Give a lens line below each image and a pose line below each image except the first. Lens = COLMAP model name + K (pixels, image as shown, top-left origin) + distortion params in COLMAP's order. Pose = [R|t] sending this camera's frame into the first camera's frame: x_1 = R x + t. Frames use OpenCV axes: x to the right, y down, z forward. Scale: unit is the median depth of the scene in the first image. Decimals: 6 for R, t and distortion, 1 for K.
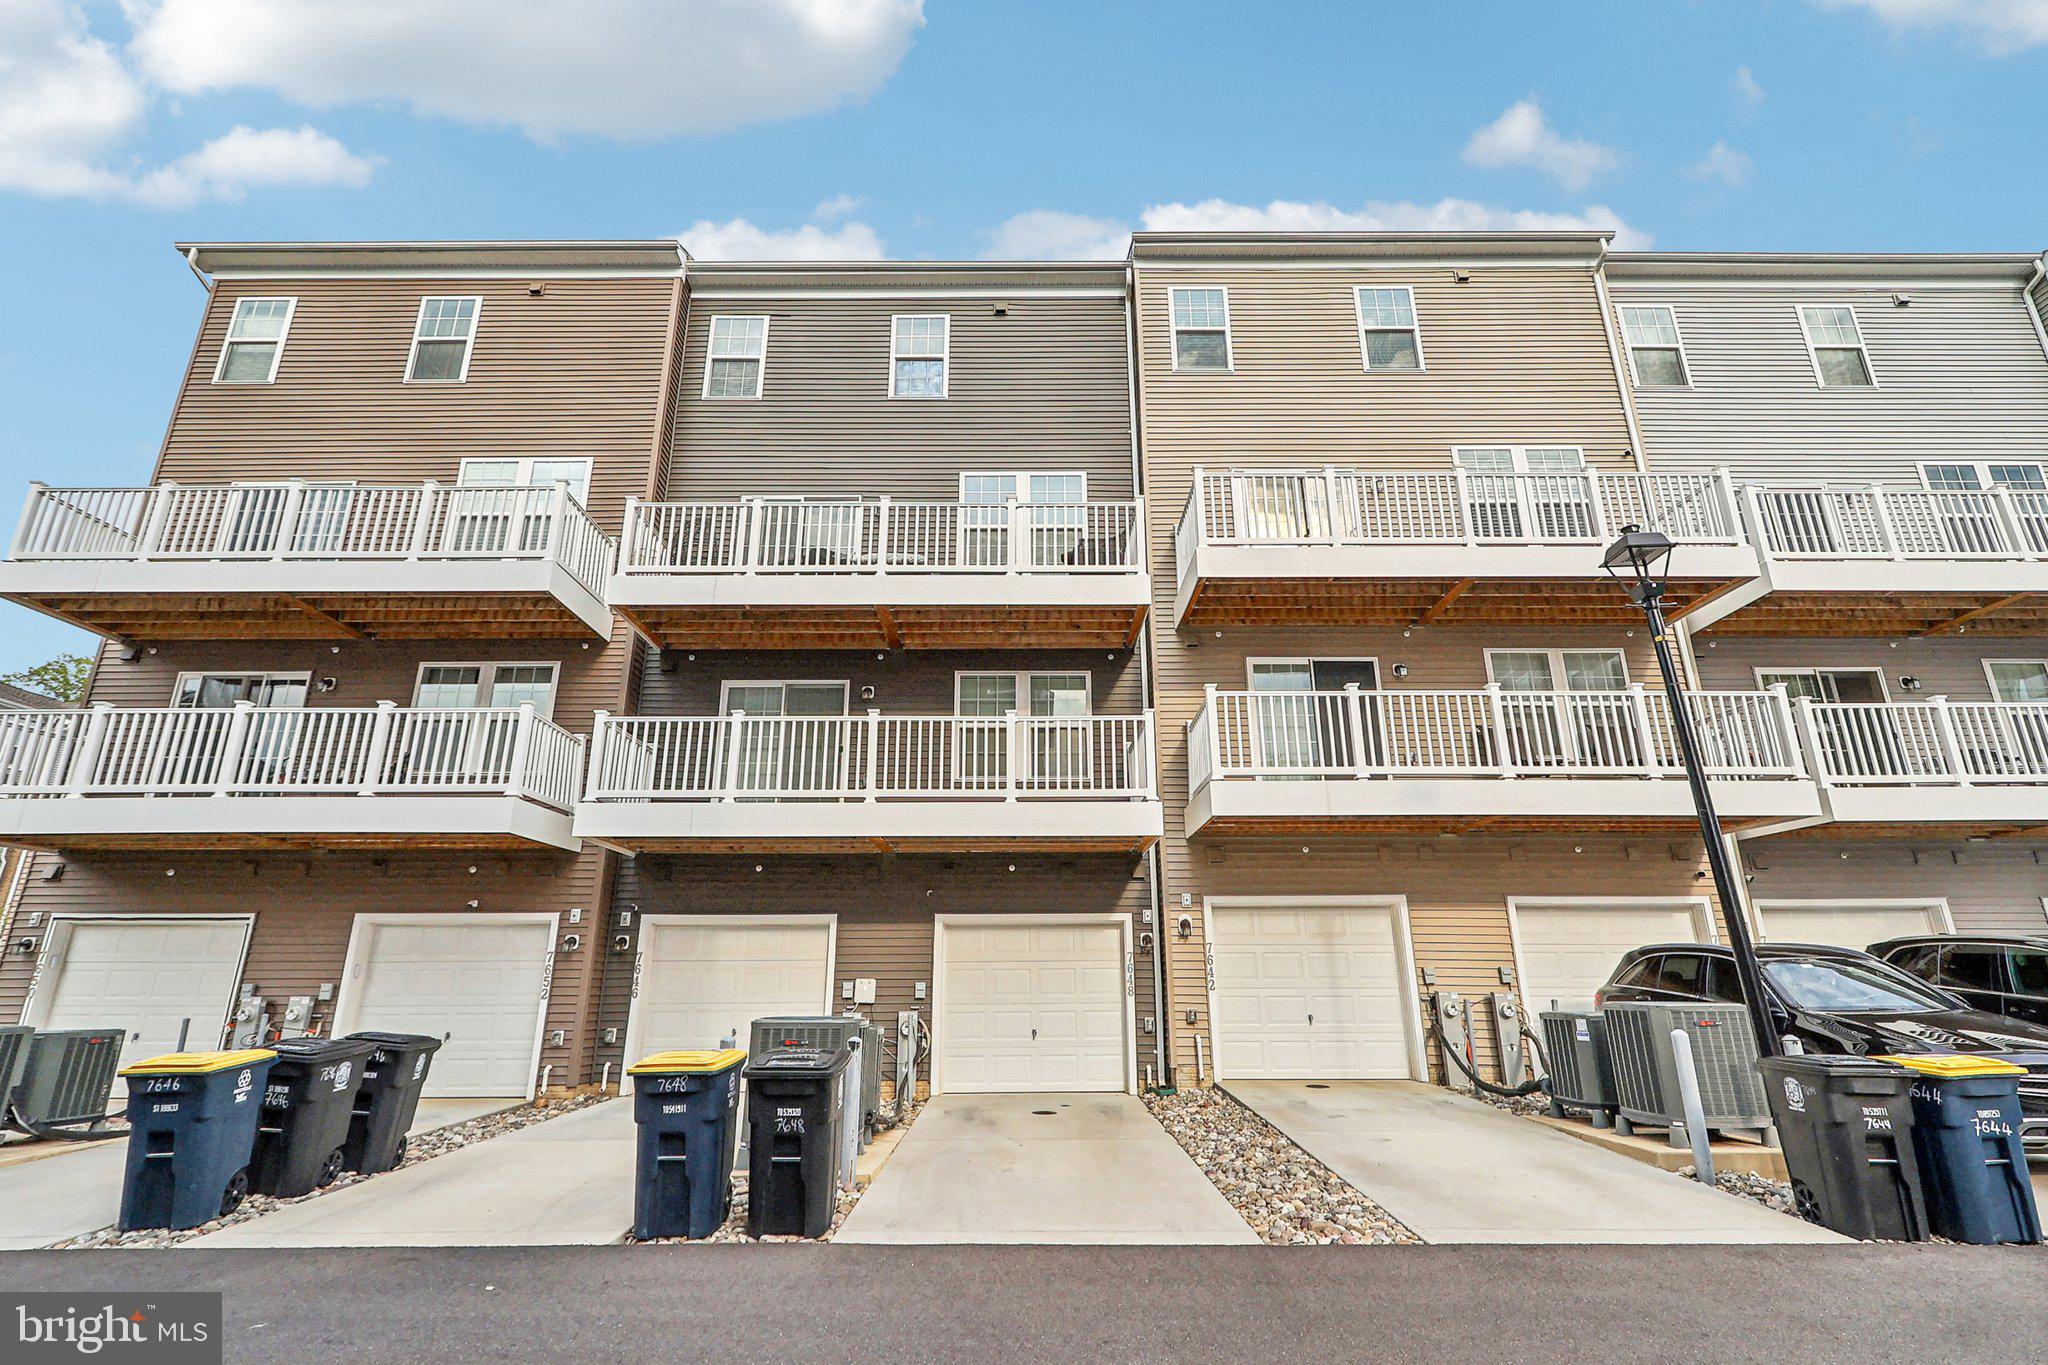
lens RADIAL K [[962.0, 0, 1022.9], [0, 962.0, 682.3], [0, 0, 1]] dist [0.001390, 0.000032]
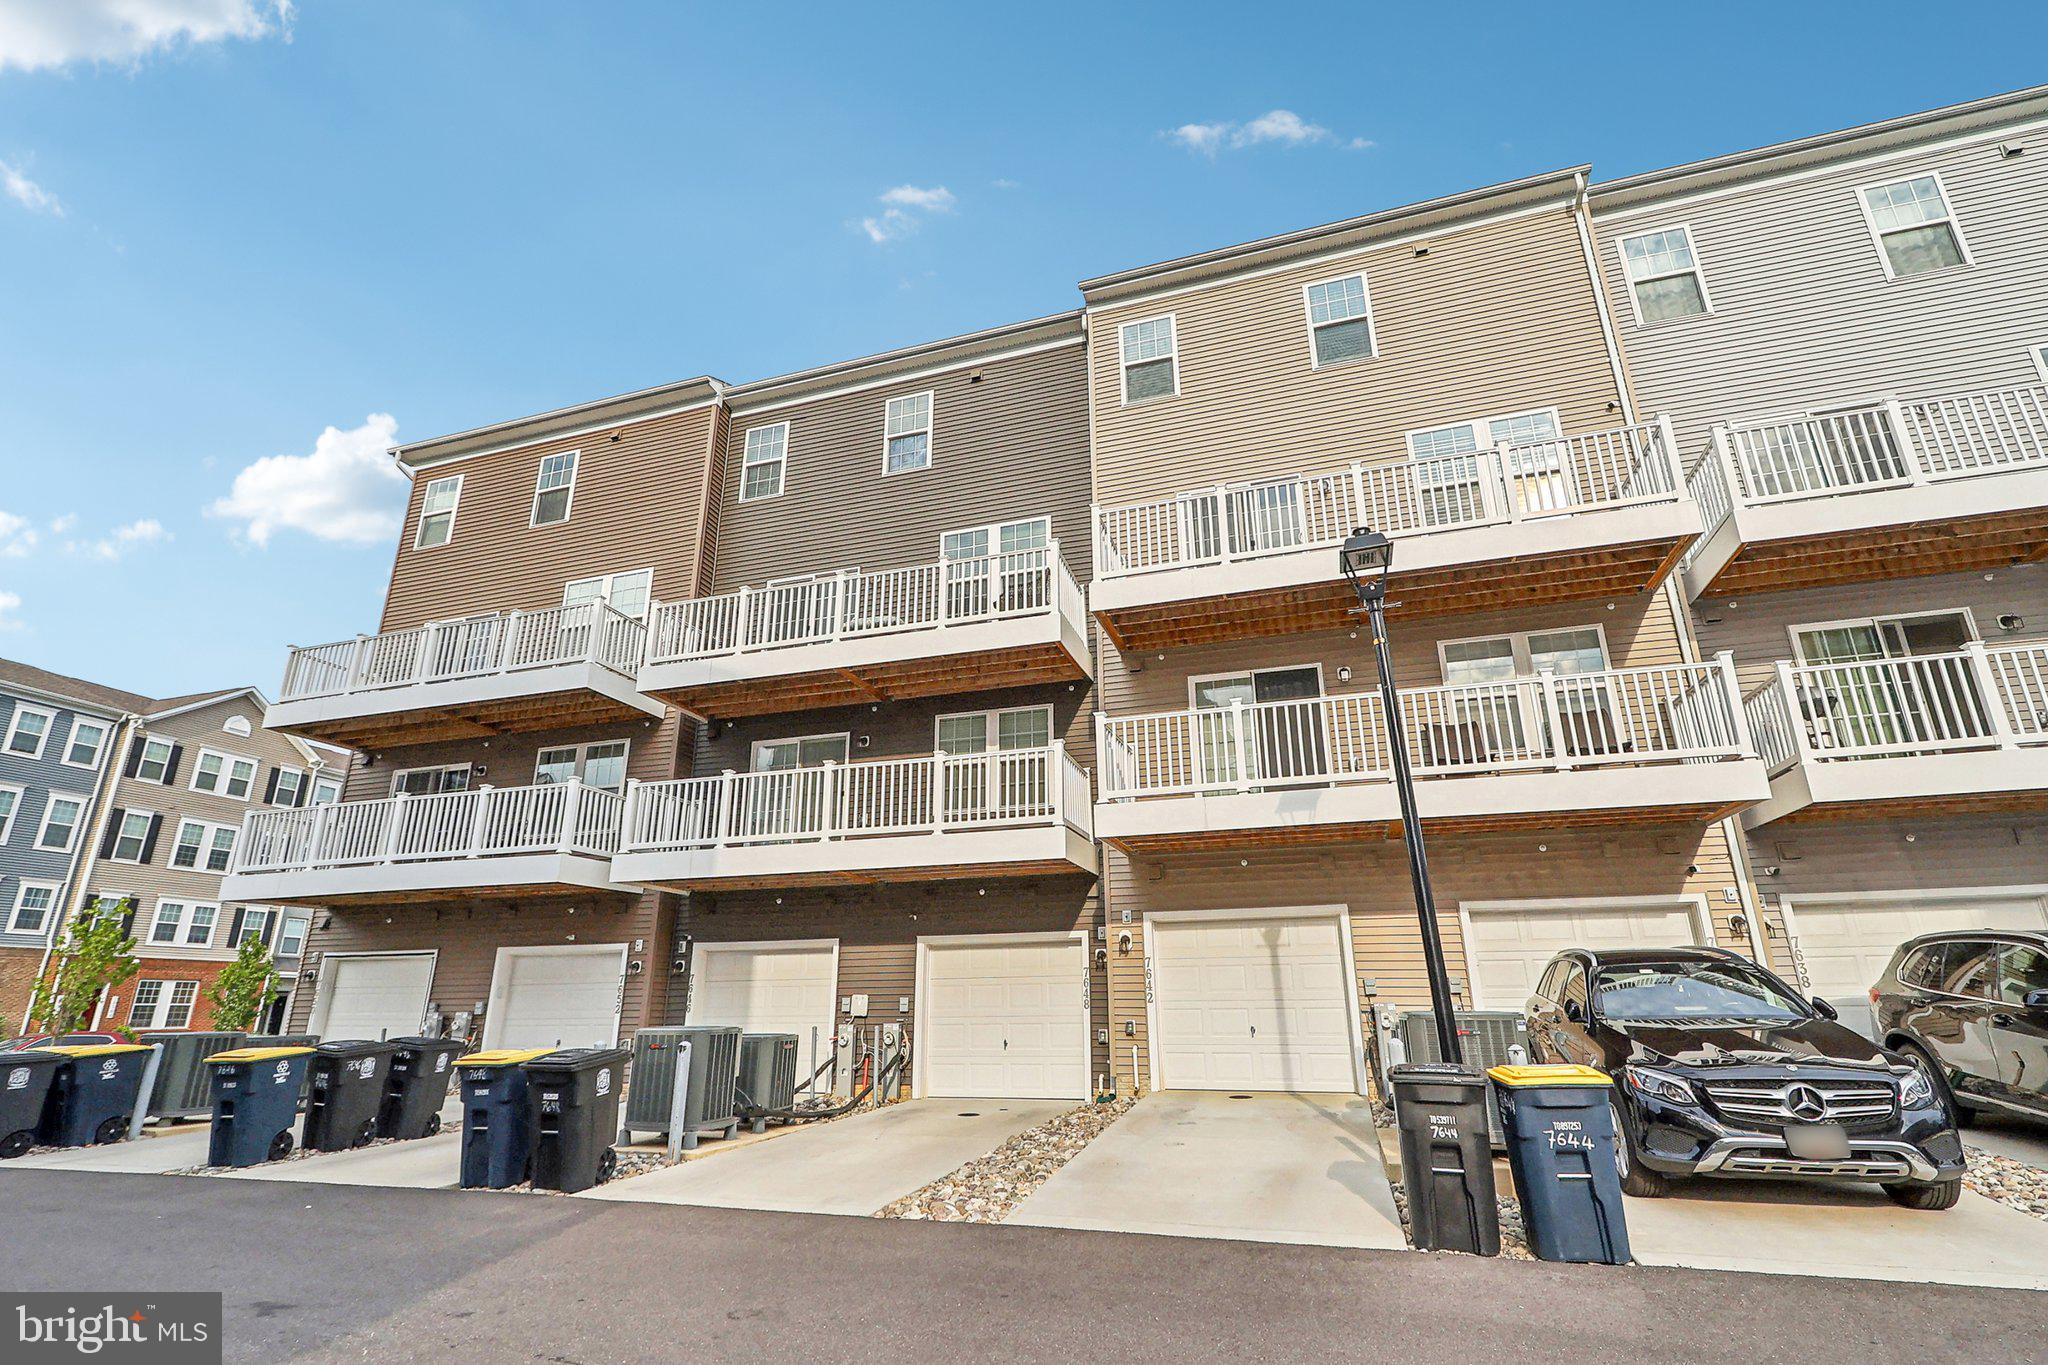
lens RADIAL K [[962.0, 0, 1050.6], [0, 962.0, 693.8], [0, 0, 1]] dist [0.001390, 0.000032]
pose [[0.952511, -0.098829, -0.288019, 0.394867], [0.097182, 0.995065, -0.020048, -0.001784], [0.288579, -0.008895, 0.957415, -0.022413]]
